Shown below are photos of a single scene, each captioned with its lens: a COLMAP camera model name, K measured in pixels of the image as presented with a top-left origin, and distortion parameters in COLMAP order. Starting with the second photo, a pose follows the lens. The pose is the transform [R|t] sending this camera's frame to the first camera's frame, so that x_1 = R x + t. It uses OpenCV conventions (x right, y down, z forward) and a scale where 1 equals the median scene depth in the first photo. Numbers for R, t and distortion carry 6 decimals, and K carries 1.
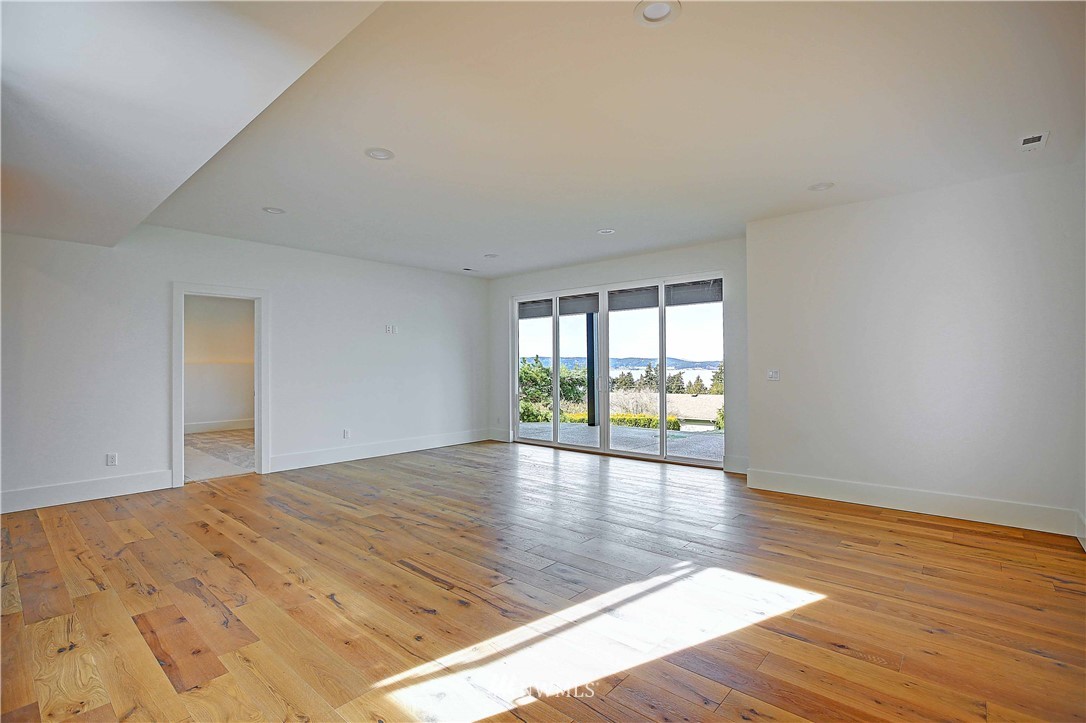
lens RADIAL K [[496.2, 0, 543.0], [0, 496.2, 361.5], [0, 0, 1]] dist [-0.001104, 0.005078]
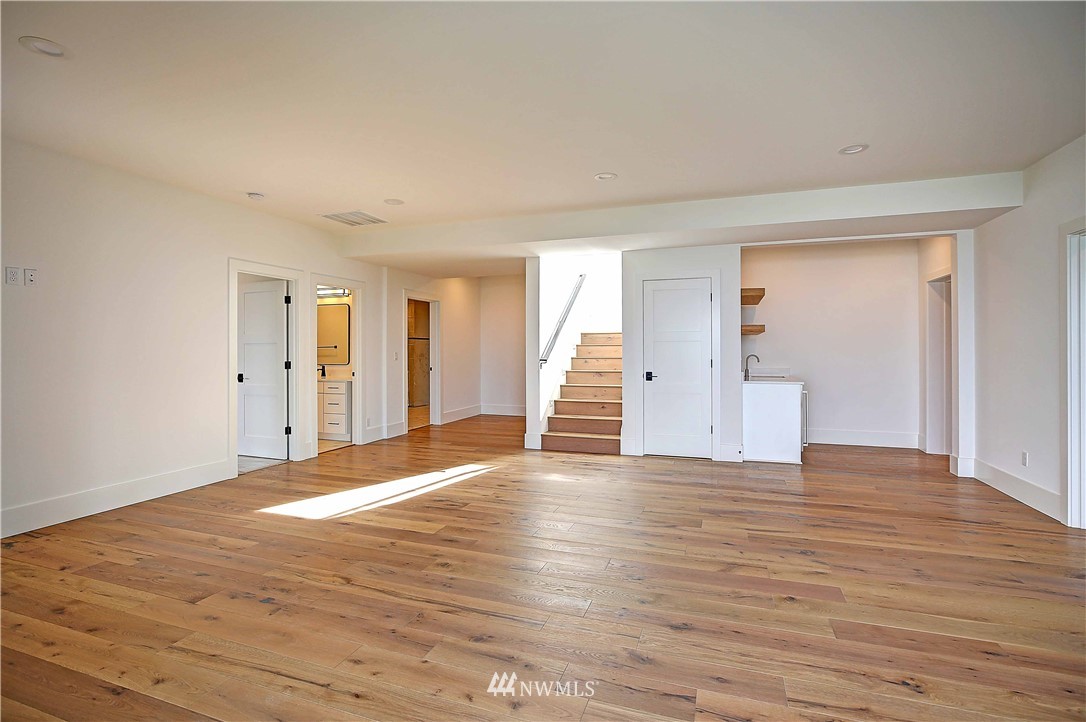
lens RADIAL K [[503.2, 0, 538.5], [0, 503.2, 357.5], [0, 0, 1]] dist [-0.031469, 0.007517]
pose [[-0.929948, 0.010098, -0.367552, 0.246749], [0.007653, 0.999938, 0.008108, 0.015120], [0.367611, 0.004727, -0.929968, 1.816092]]
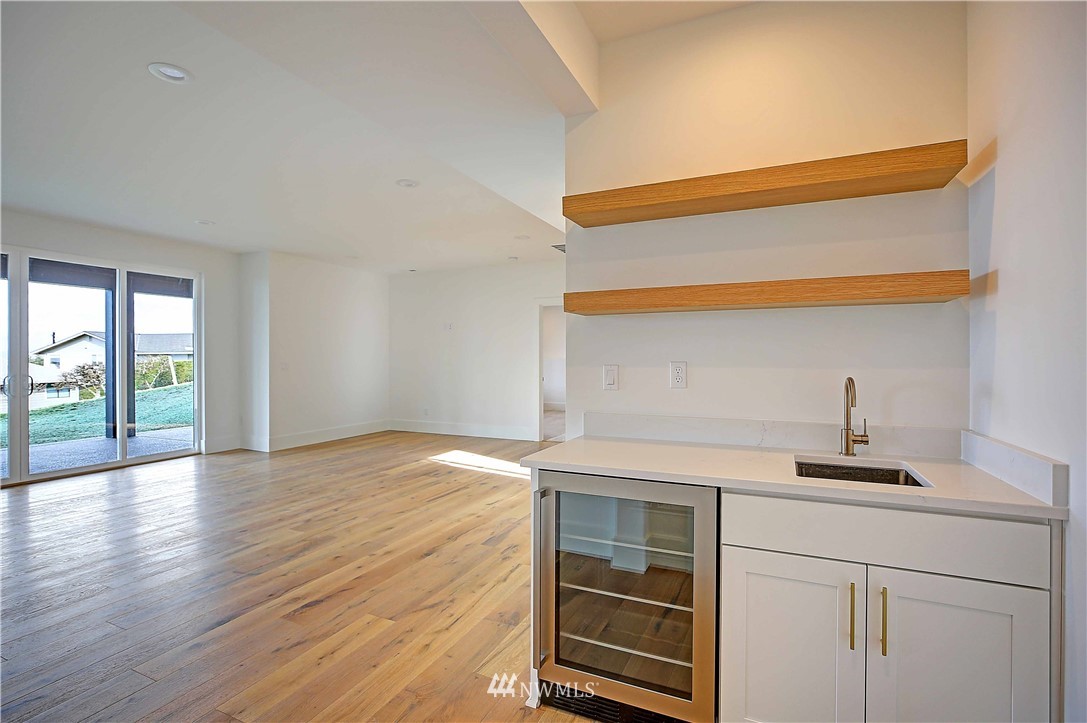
lens RADIAL K [[503.7, 0, 539.0], [0, 503.7, 358.0], [0, 0, 1]] dist [-0.031469, 0.007517]
pose [[-0.289007, 0.010169, 0.957273, -1.368232], [-0.005074, 0.999913, -0.012154, 0.027394], [-0.957314, -0.008370, -0.288930, 0.911575]]
